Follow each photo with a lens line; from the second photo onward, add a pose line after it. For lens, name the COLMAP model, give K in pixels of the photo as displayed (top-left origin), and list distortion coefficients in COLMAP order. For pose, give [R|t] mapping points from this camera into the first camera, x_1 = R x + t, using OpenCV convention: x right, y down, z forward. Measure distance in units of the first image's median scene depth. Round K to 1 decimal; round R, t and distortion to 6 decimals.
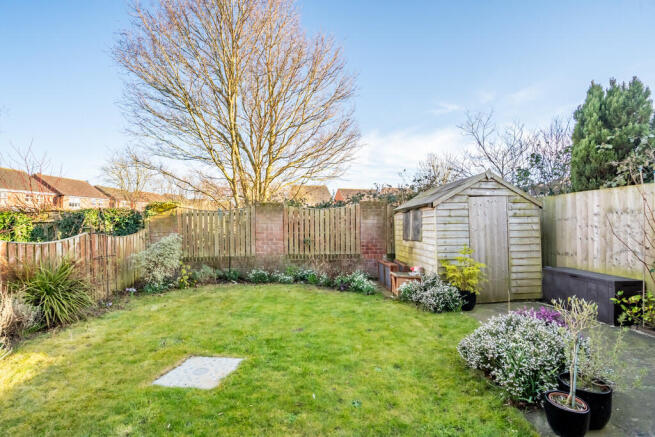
lens RADIAL K [[304.6, 0, 327.5], [0, 304.6, 218.5], [0, 0, 1]] dist [-0.032666, 0.001772]
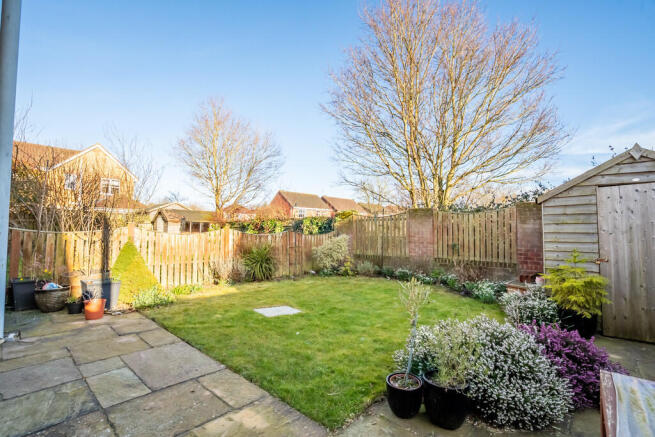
lens RADIAL K [[304.6, 0, 327.5], [0, 304.6, 218.5], [0, 0, 1]] dist [-0.032666, 0.001772]
pose [[0.696820, -0.016557, -0.717055, 0.368804], [-0.011732, 0.999337, -0.034476, 0.025989], [0.717150, 0.032436, 0.696163, 0.018779]]
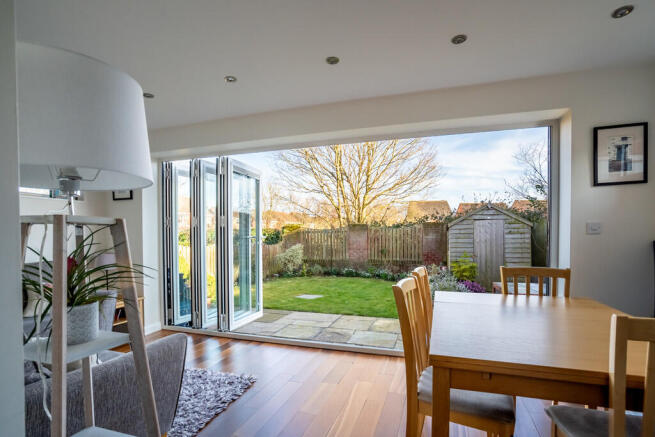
lens RADIAL K [[332.4, 0, 329.6], [0, 332.4, 241.9], [0, 0, 1]] dist [-0.040393, 0.000308]
pose [[0.929321, 0.010845, -0.369112, 0.285382], [-0.003741, 0.999794, 0.019958, 0.004078], [0.369253, -0.017166, 0.929170, -0.559410]]
